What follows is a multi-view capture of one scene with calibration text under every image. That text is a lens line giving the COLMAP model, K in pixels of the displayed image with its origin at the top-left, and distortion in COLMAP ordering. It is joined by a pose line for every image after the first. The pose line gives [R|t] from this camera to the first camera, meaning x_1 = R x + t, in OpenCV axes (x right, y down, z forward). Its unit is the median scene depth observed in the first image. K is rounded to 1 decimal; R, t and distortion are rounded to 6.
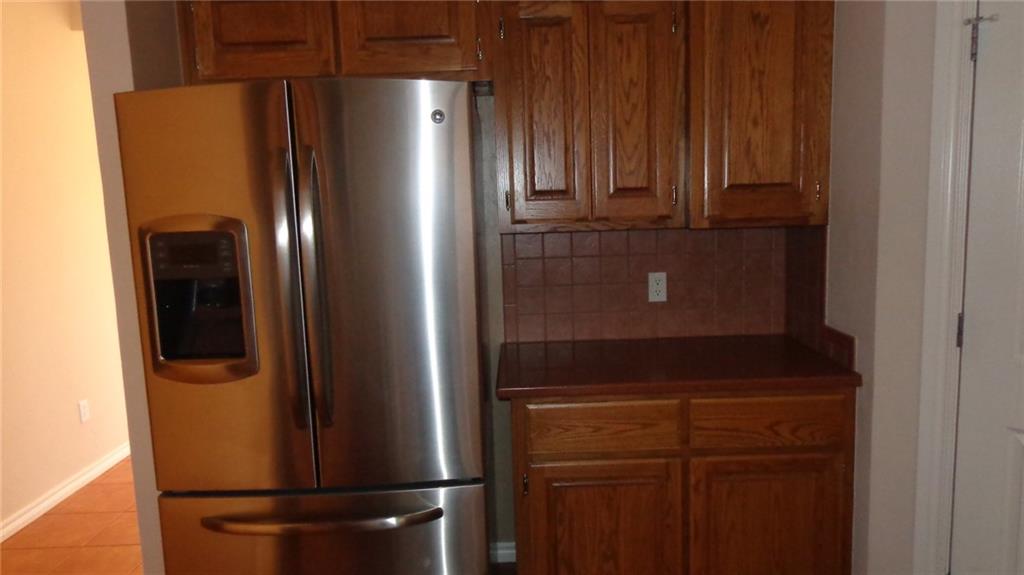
lens RADIAL K [[726.9, 0, 512.0], [0, 726.9, 287.5], [0, 0, 1]] dist [0.007100, 0.006909]
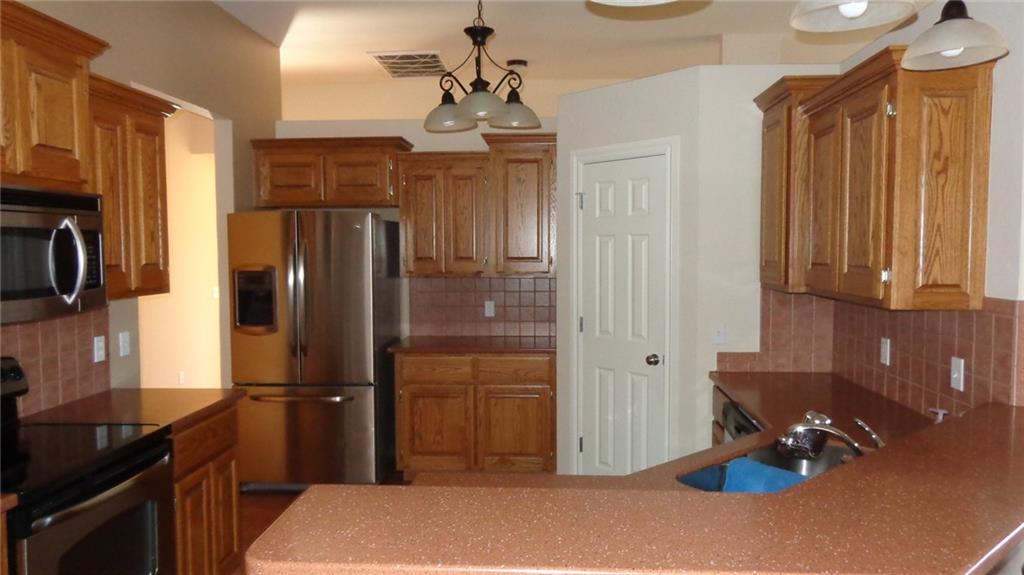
lens RADIAL K [[726.9, 0, 512.0], [0, 726.9, 287.5], [0, 0, 1]] dist [0.007100, 0.006909]
pose [[0.997610, 0.033104, -0.060653, 0.461084], [-0.037597, 0.996513, -0.074487, 0.103357], [0.057975, 0.076589, 0.995376, -1.108592]]
